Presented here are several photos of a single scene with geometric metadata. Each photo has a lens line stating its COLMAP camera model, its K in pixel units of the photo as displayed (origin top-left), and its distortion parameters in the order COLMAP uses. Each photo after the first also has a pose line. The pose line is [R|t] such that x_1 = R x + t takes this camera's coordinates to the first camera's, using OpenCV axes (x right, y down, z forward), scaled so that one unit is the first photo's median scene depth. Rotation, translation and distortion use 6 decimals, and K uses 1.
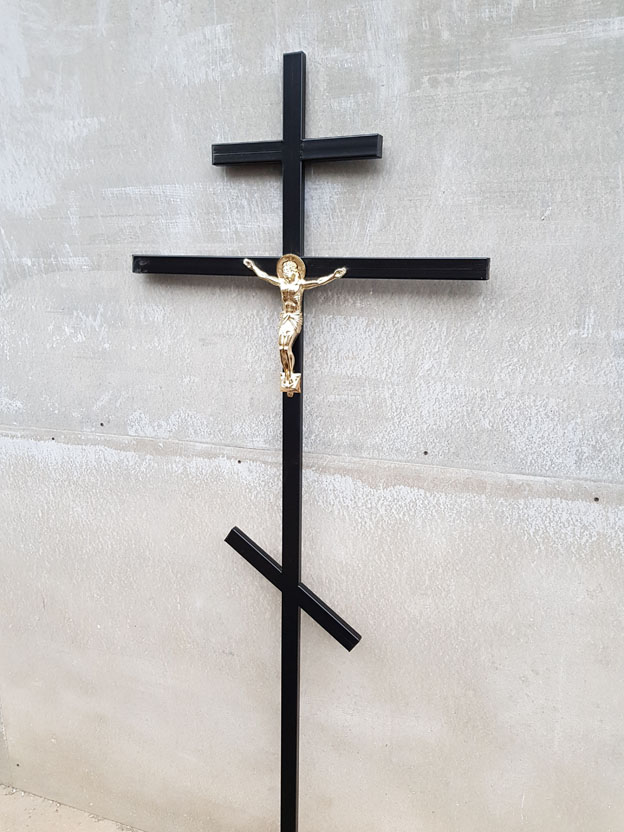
lens RADIAL K [[587.4, 0, 312.2], [0, 587.4, 414.7], [0, 0, 1]] dist [0.022523, -0.030755]
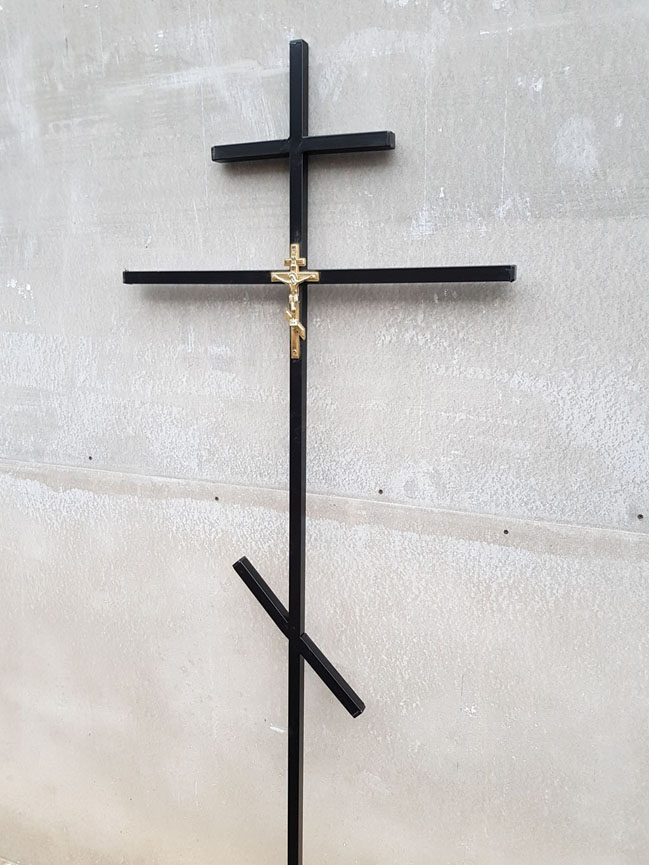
lens RADIAL K [[676.4, 0, 324.4], [0, 676.4, 437.3], [0, 0, 1]] dist [0.046778, -0.089416]
pose [[0.997685, 0.004015, -0.067886, 0.760288], [-0.004868, 0.999911, -0.012399, 0.042893], [0.067830, 0.012700, 0.997616, -0.246852]]
